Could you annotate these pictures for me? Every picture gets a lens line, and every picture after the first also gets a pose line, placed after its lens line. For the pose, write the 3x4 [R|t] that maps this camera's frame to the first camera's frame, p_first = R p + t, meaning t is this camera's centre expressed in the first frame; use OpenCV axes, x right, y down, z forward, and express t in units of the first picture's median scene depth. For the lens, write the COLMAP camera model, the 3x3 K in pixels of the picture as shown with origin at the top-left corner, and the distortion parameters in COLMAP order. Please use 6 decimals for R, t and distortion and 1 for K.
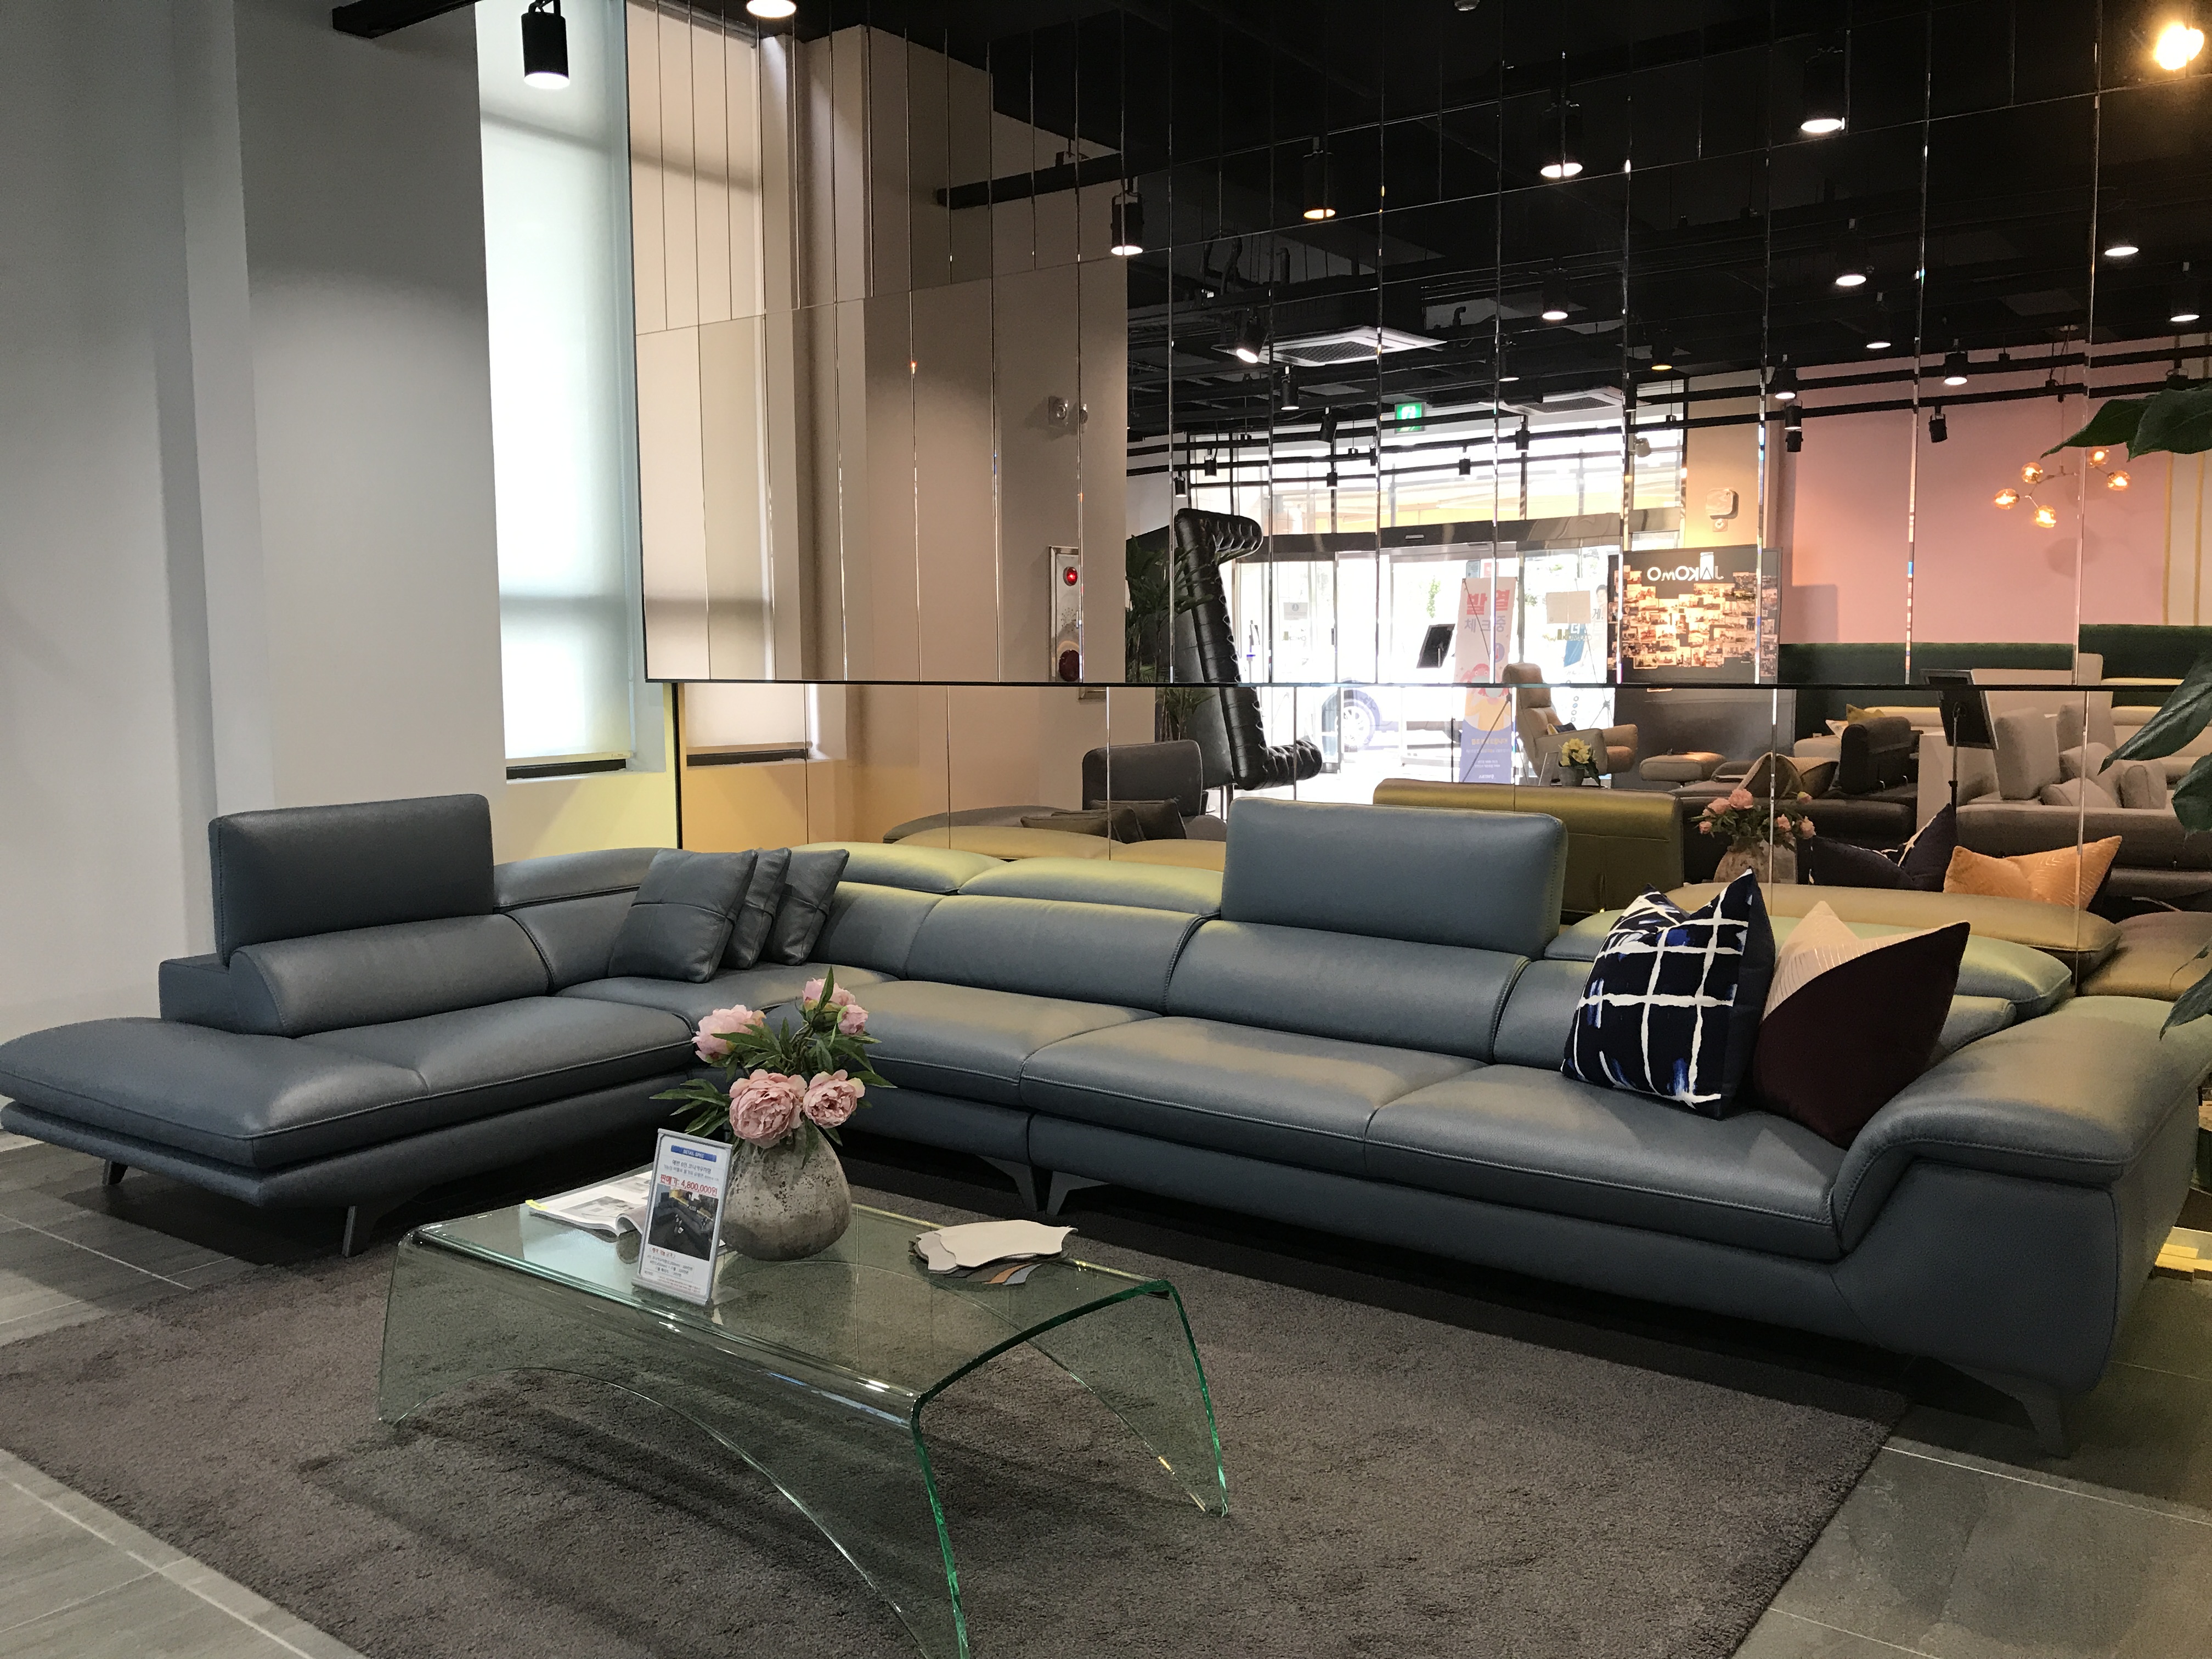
lens RADIAL K [[1843.9, 0, 1093.6], [0, 1843.9, 816.2], [0, 0, 1]] dist [-0.019082, 0.073430]
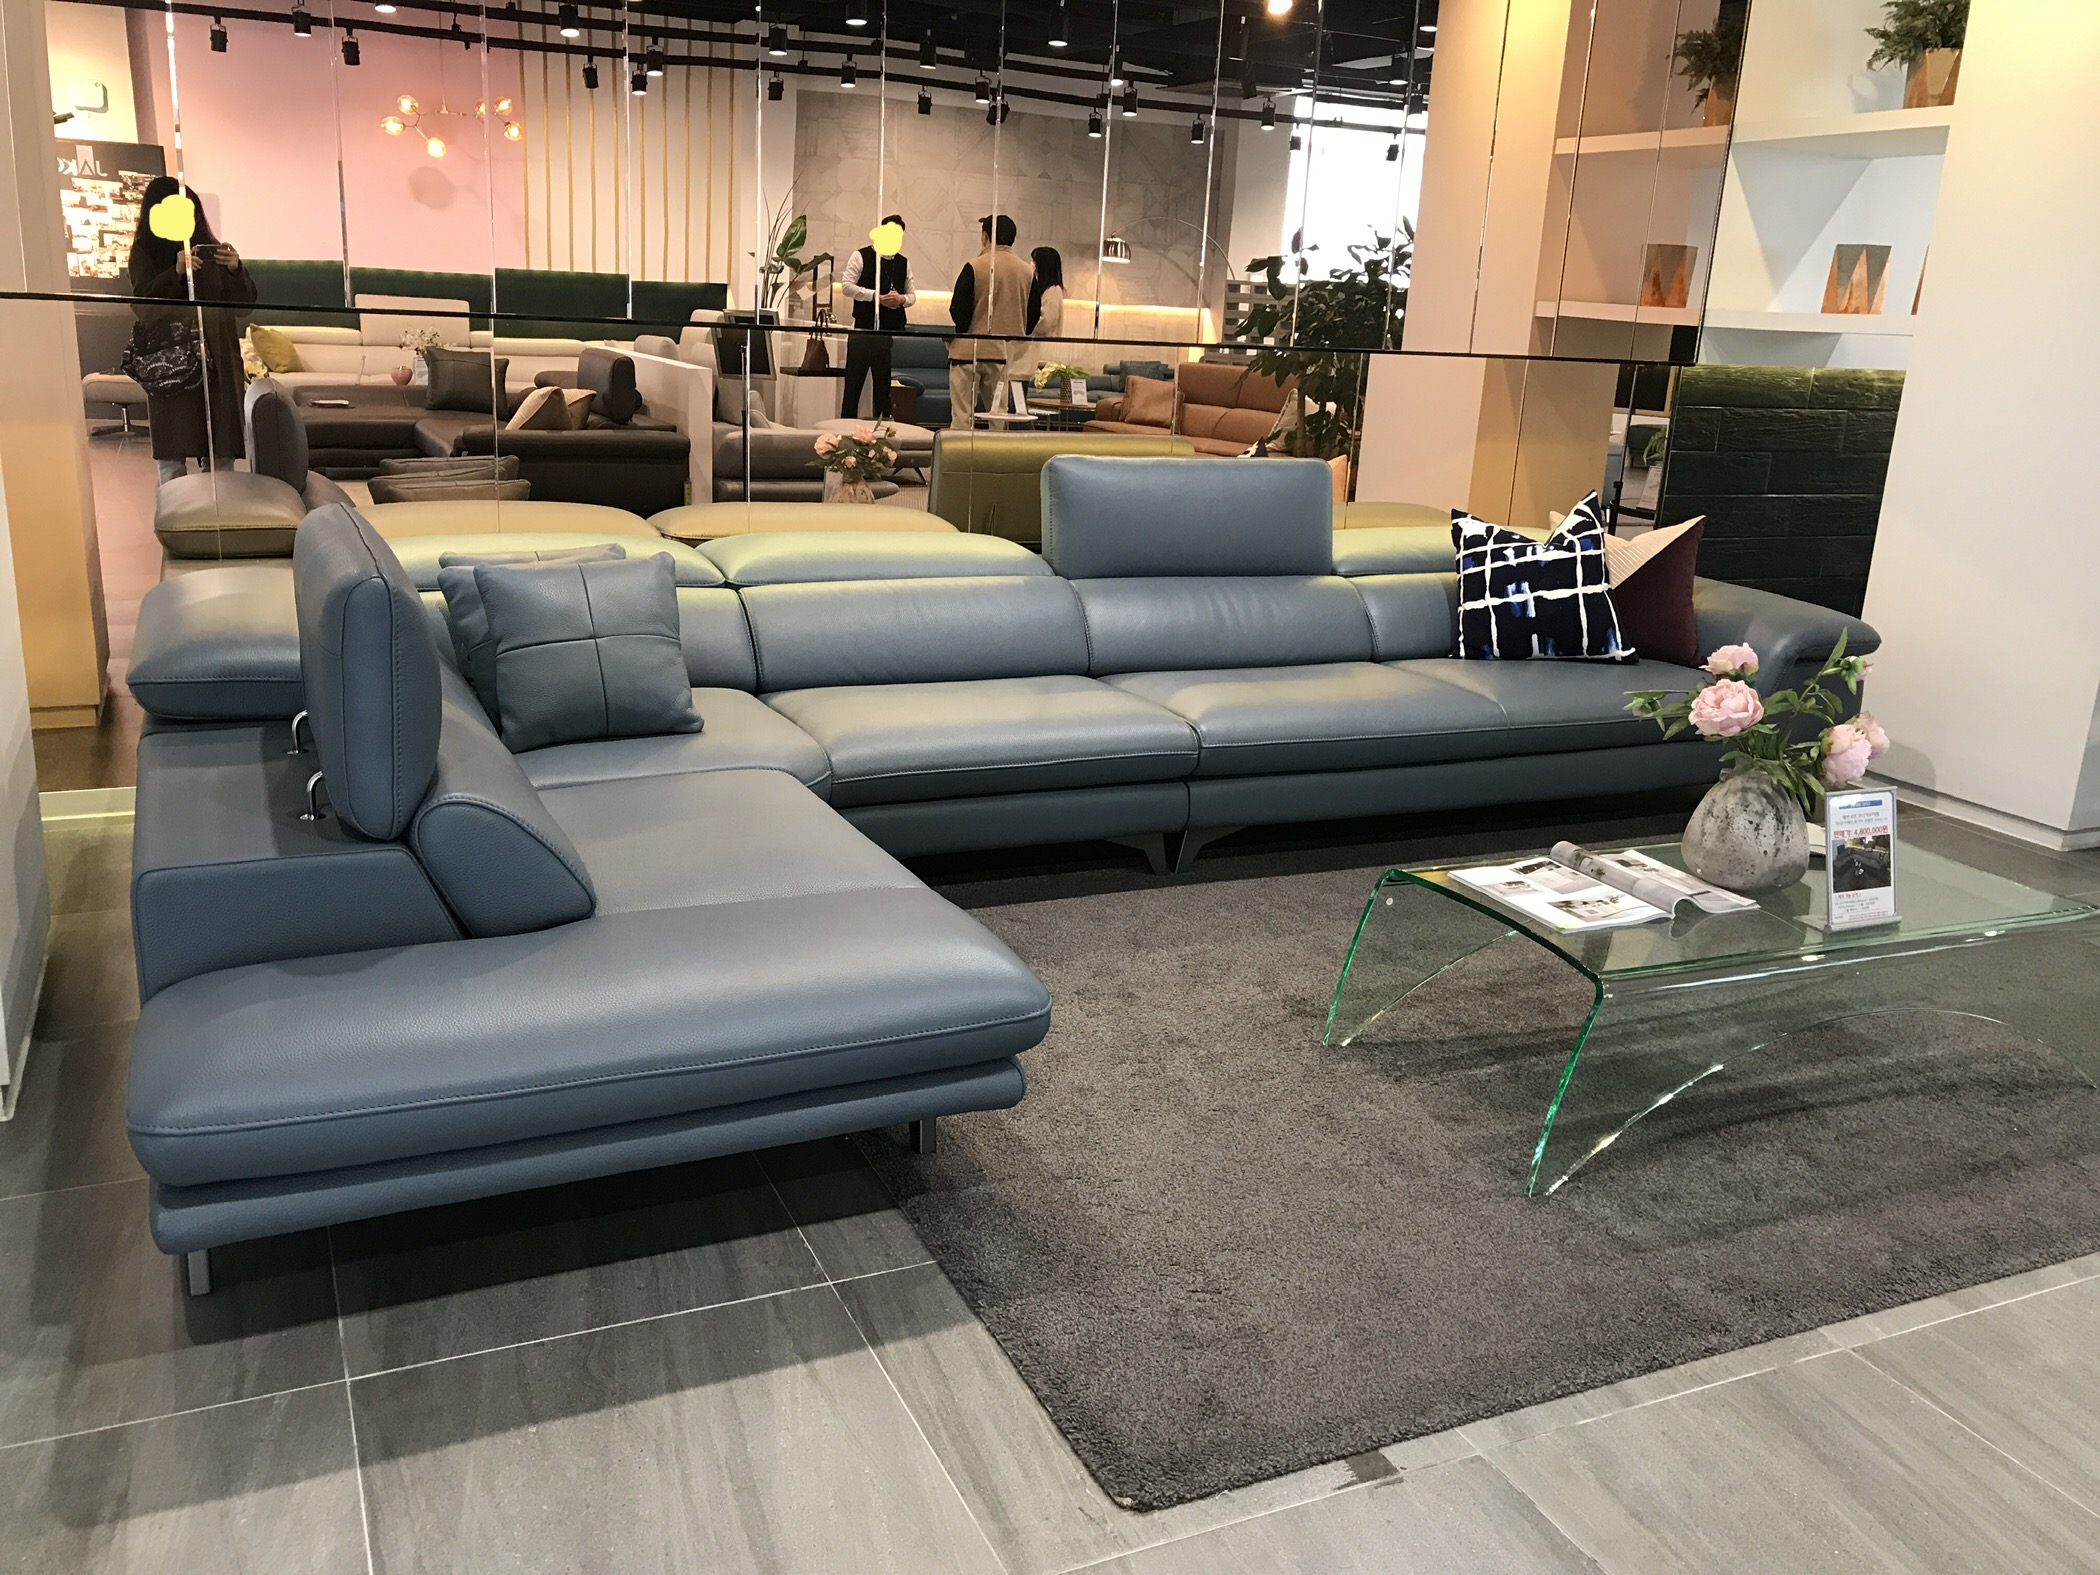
lens RADIAL K [[1665.9, 0, 1043.3], [0, 1665.9, 863.3], [0, 0, 1]] dist [-0.007114, 0.048635]
pose [[0.471020, -0.246192, 0.847071, -0.929687], [0.024240, 0.963514, 0.266556, -0.044803], [-0.881789, -0.105021, 0.459802, 0.684564]]
